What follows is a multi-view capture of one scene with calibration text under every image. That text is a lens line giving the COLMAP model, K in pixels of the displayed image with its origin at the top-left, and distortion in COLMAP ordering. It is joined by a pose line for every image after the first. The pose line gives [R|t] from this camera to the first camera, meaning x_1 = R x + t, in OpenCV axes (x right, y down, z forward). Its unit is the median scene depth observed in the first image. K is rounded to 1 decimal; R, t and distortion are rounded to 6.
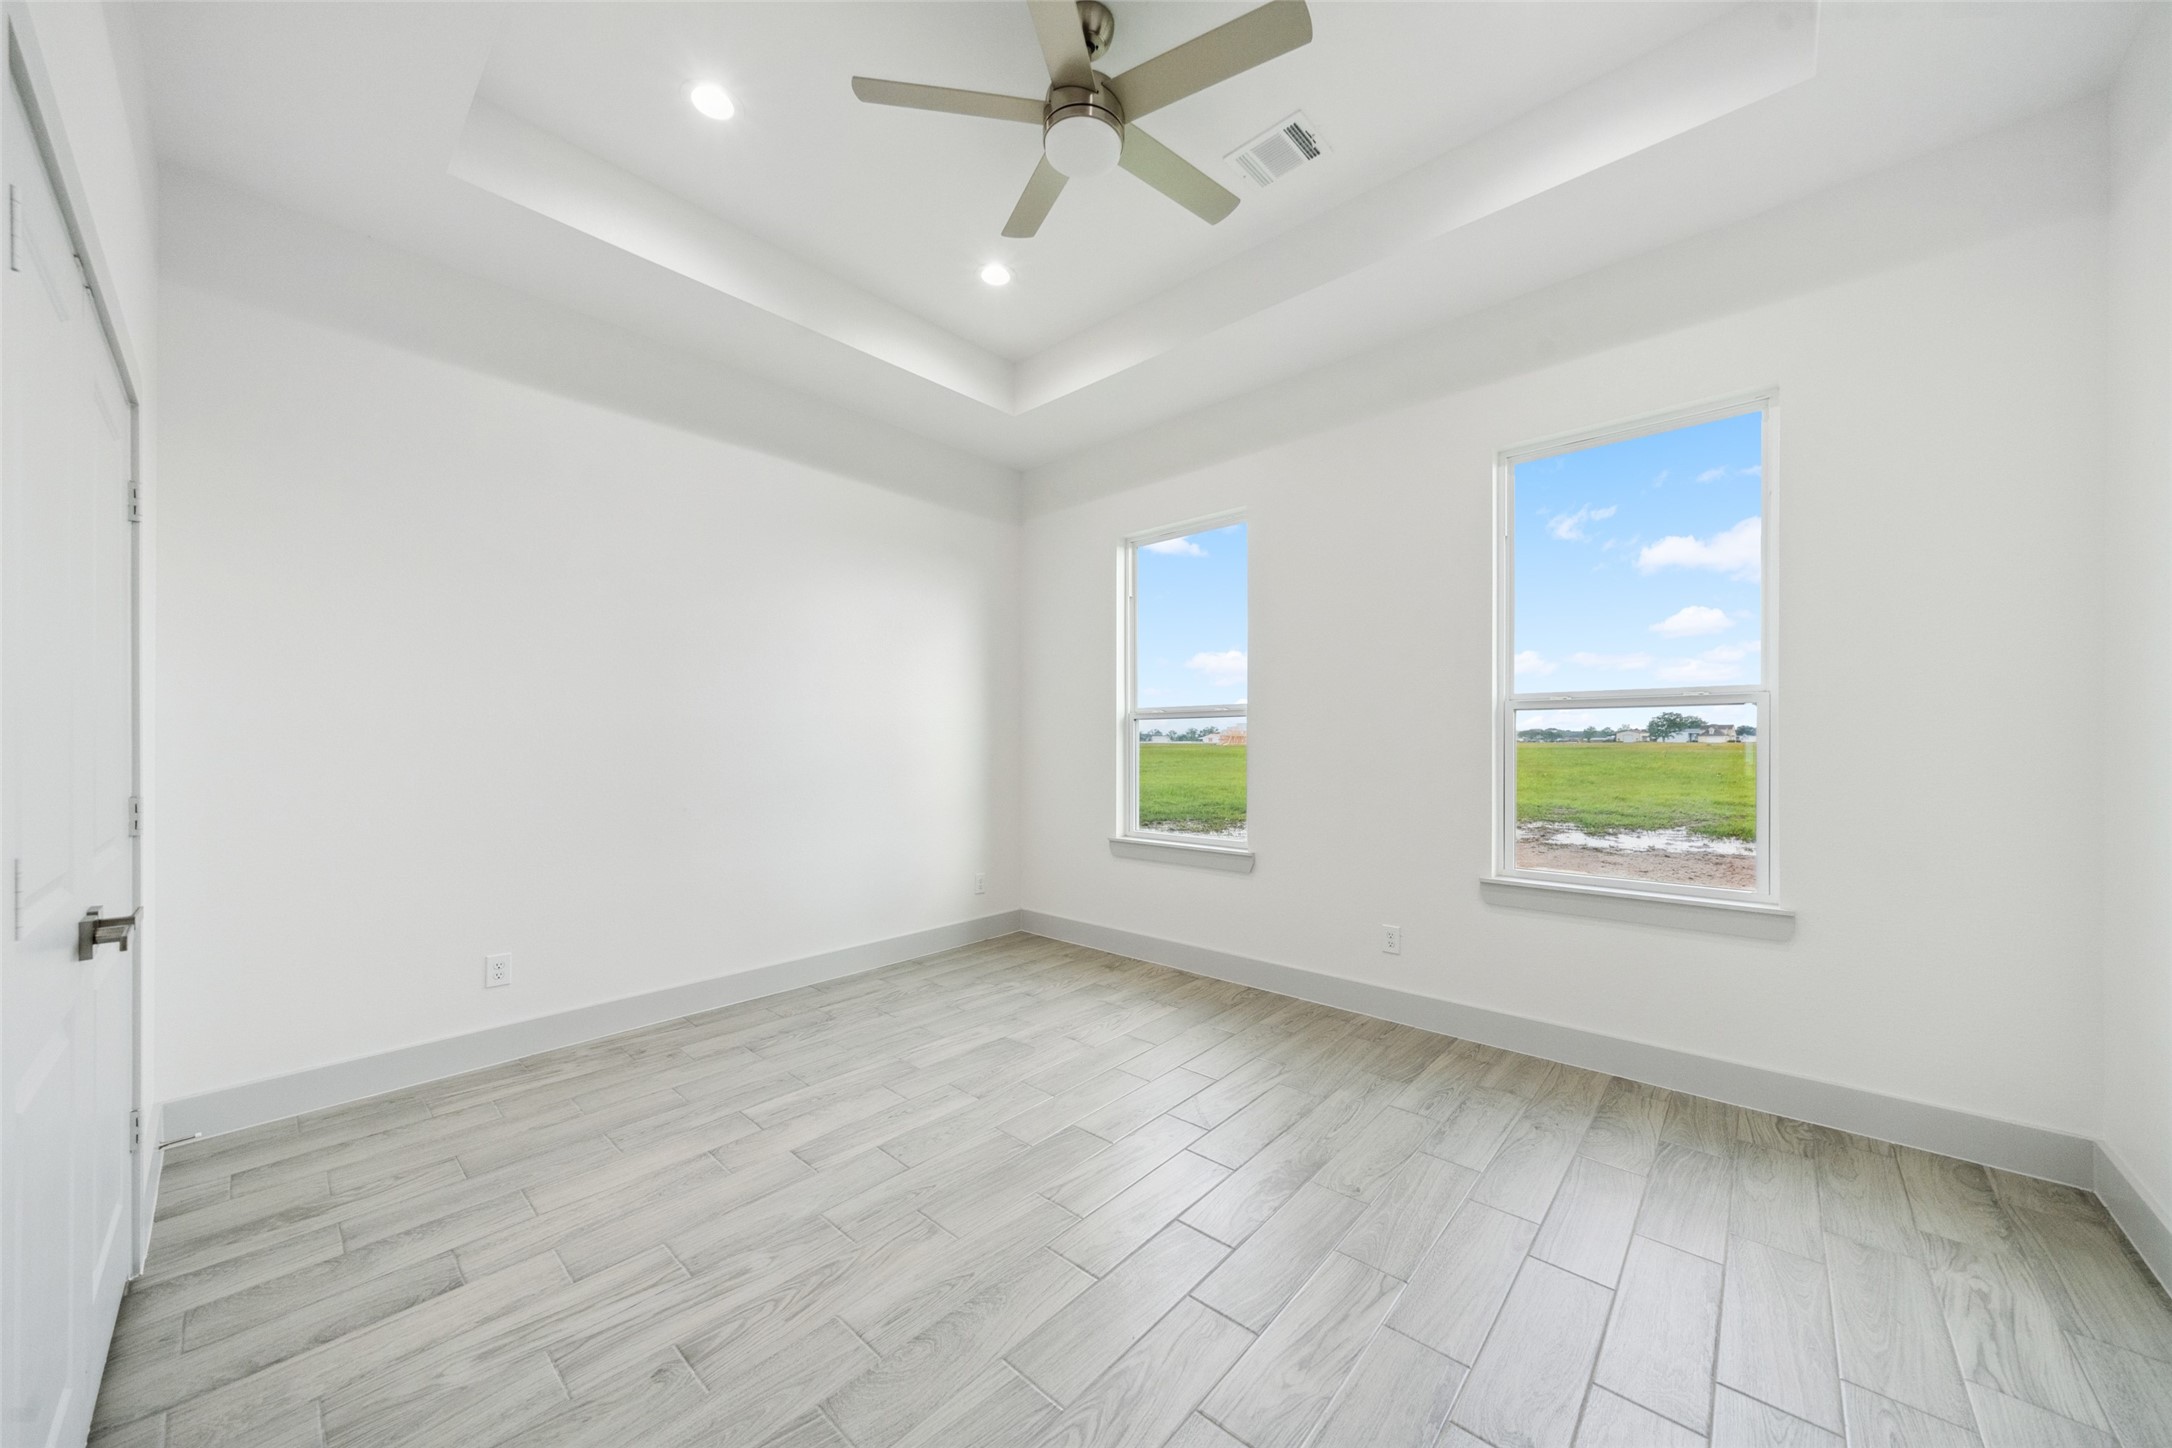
lens RADIAL K [[755.5, 0, 1093.7], [0, 755.5, 724.2], [0, 0, 1]] dist [0.000161, -0.000046]
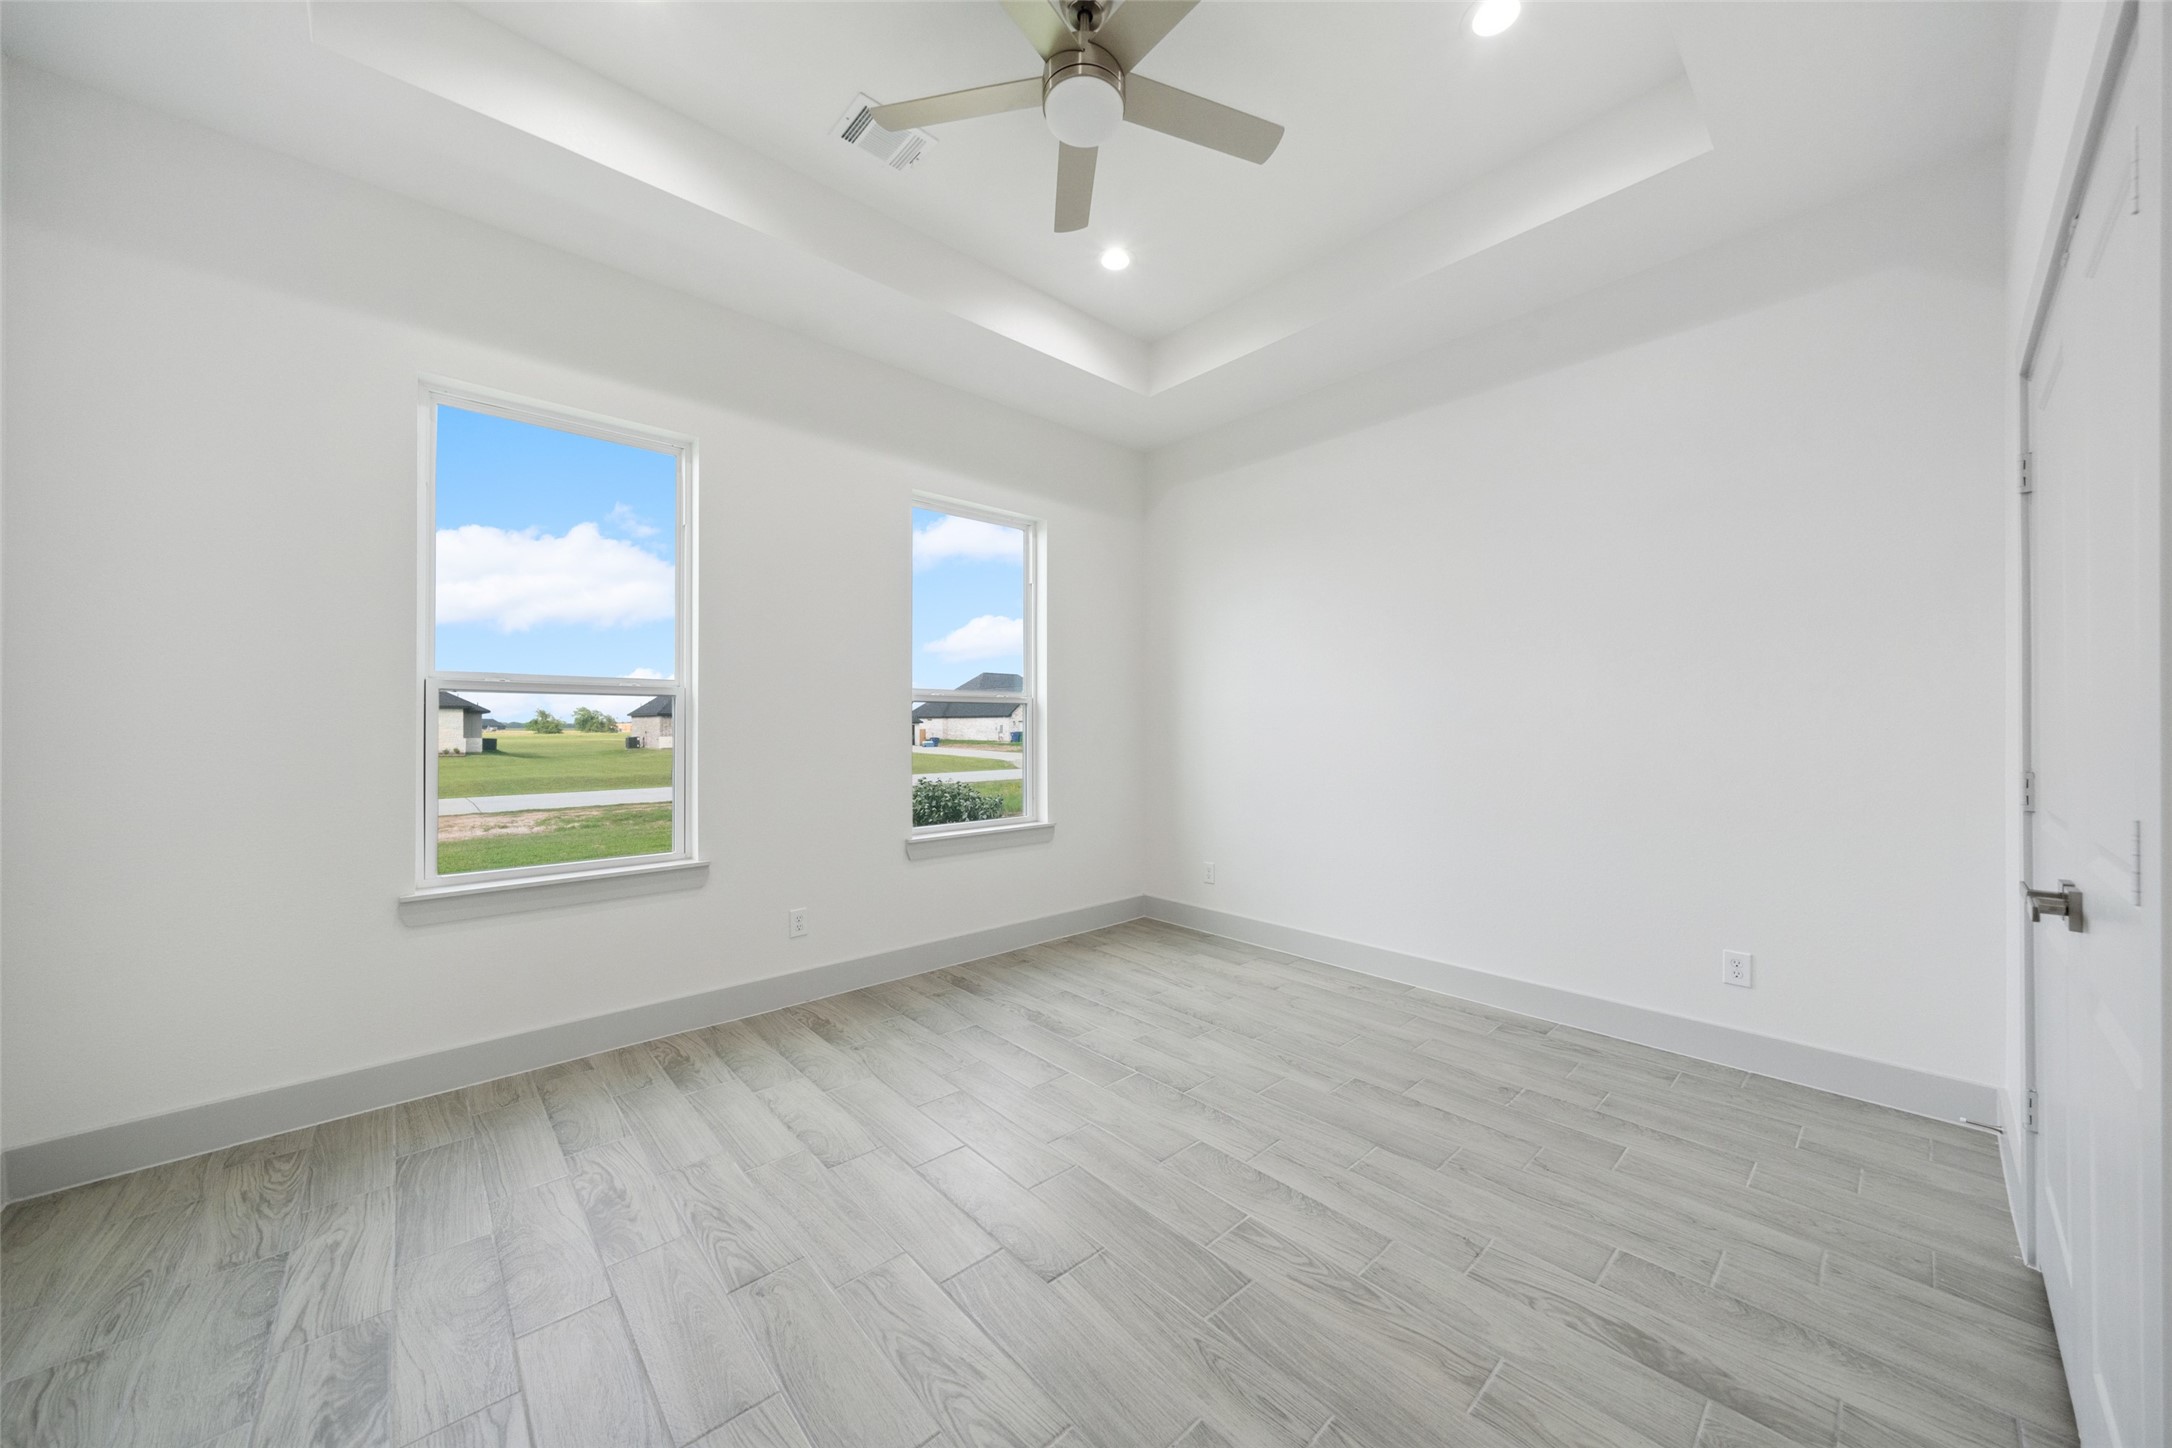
lens RADIAL K [[755.5, 0, 1093.7], [0, 755.5, 724.2], [0, 0, 1]] dist [0.000161, -0.000046]
pose [[0.090398, 0.004896, 0.995894, -0.549899], [-0.021345, 0.999768, -0.002978, 0.012207], [-0.995677, -0.020988, 0.090481, 0.491807]]
